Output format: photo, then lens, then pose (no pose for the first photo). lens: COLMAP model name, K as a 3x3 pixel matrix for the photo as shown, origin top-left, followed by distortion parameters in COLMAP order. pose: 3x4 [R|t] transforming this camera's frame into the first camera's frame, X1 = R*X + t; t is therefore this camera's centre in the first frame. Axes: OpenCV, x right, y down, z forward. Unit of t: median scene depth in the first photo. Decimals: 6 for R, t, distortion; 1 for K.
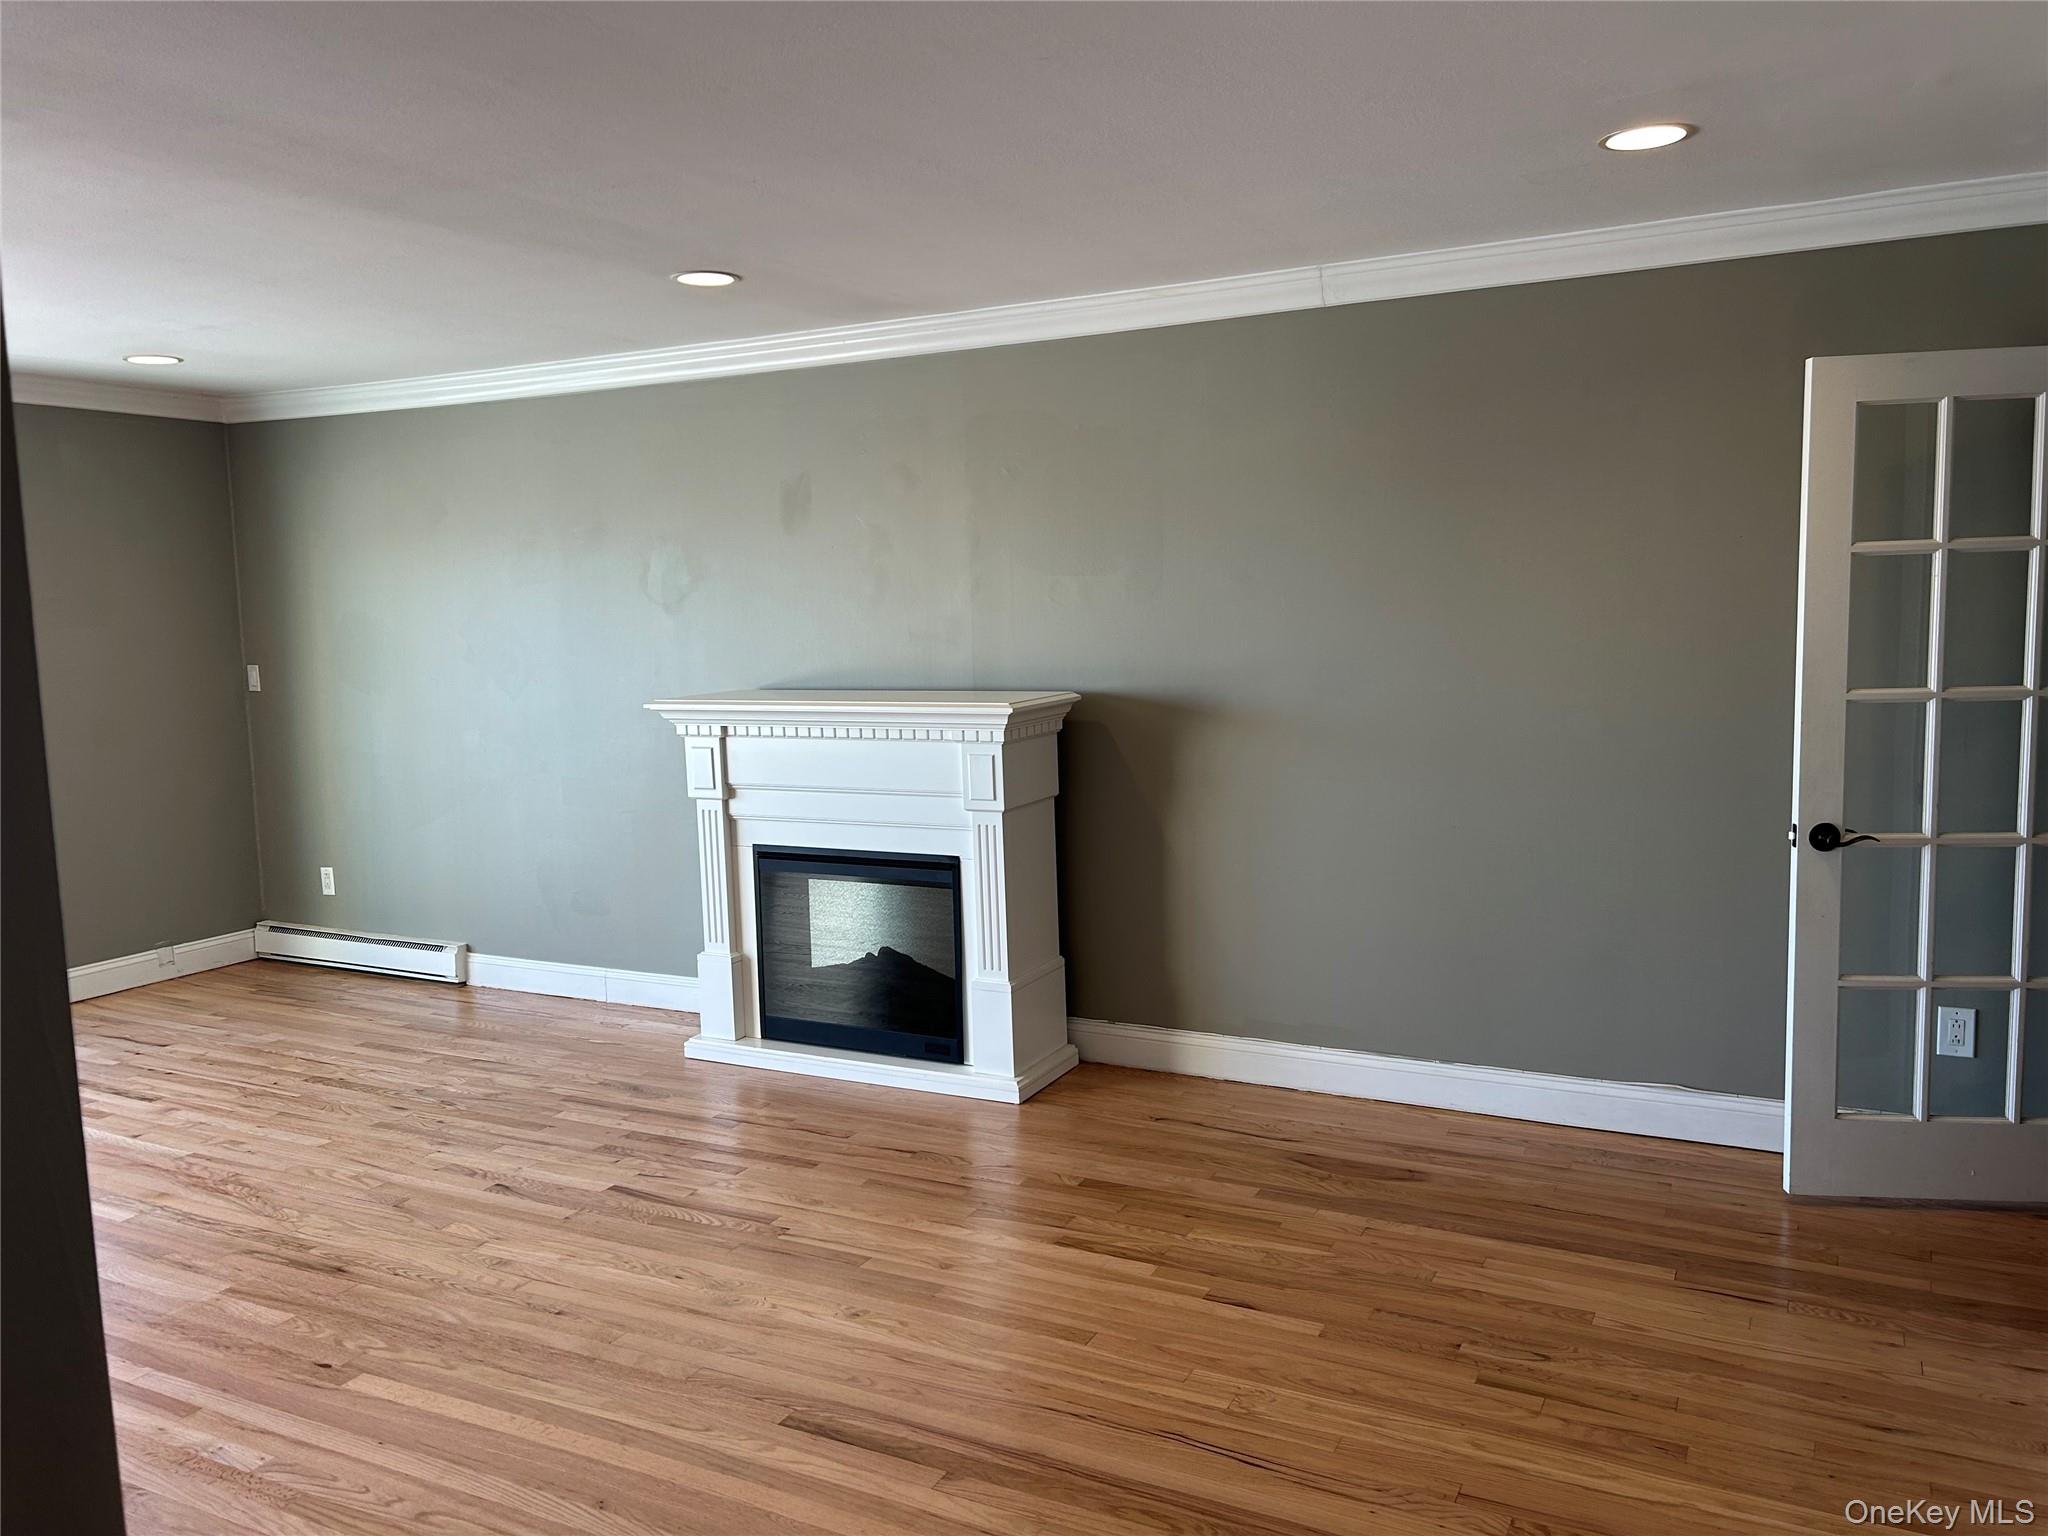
lens RADIAL K [[1543.7, 0, 1030.8], [0, 1543.7, 765.7], [0, 0, 1]] dist [0.057037, -0.039675]
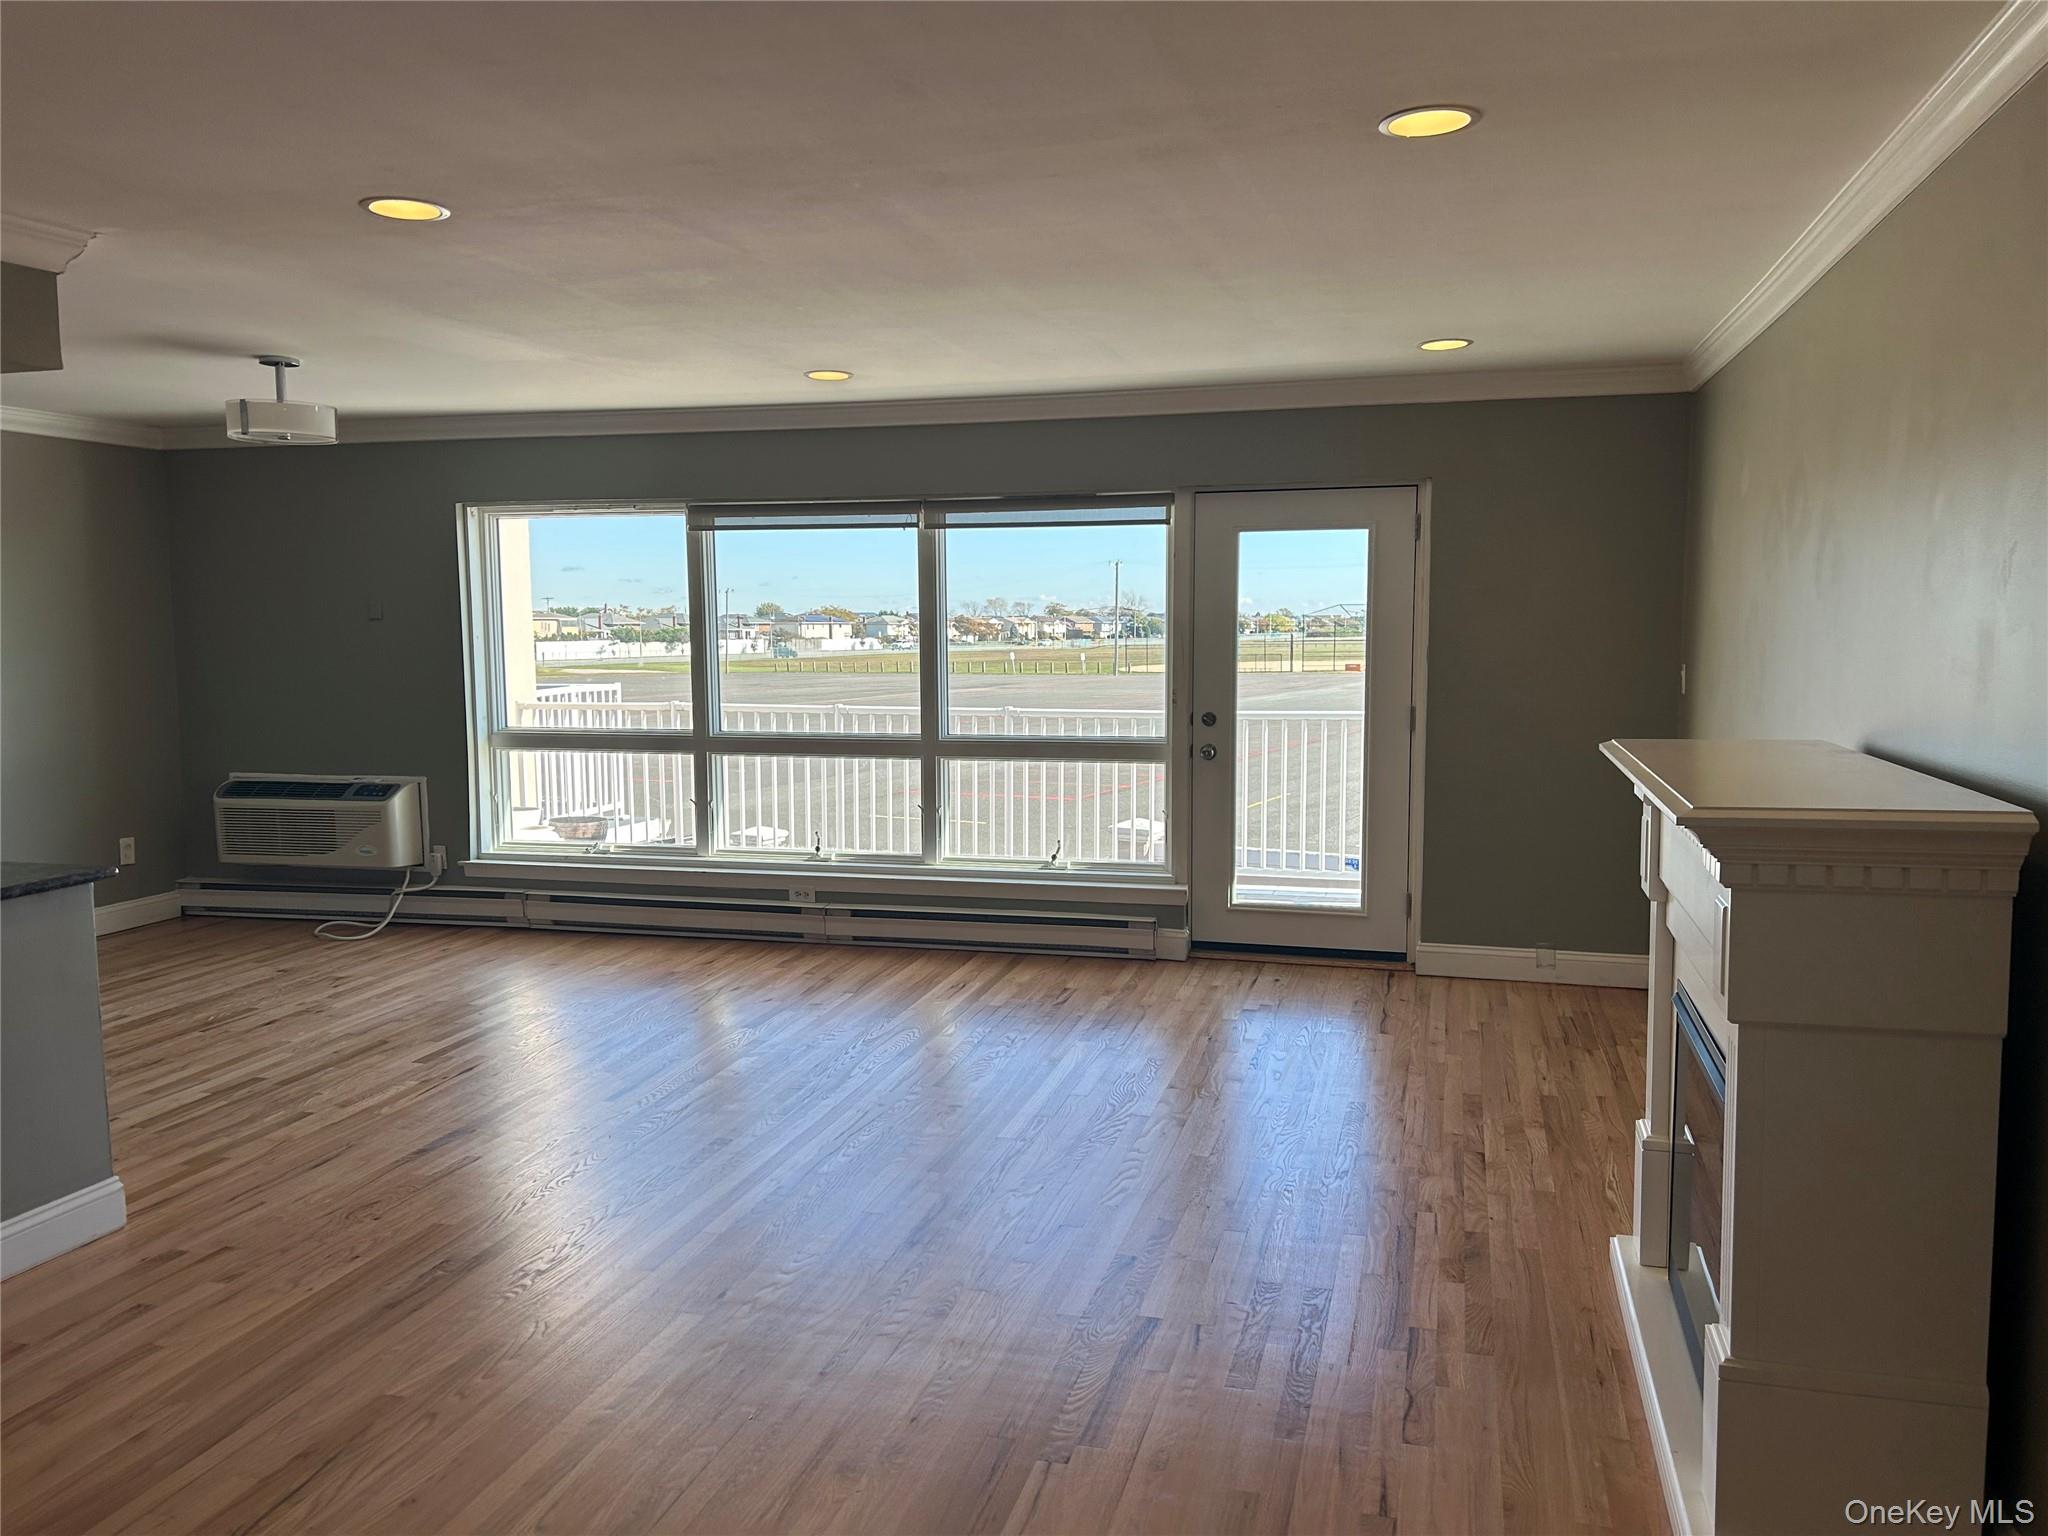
lens RADIAL K [[1543.7, 0, 1032.7], [0, 1543.7, 760.5], [0, 0, 1]] dist [0.057037, -0.039675]
pose [[0.212559, 0.117391, -0.970071, 0.374911], [-0.113404, 0.989013, 0.094834, -0.068366], [0.970545, 0.089852, 0.223536, 0.586361]]
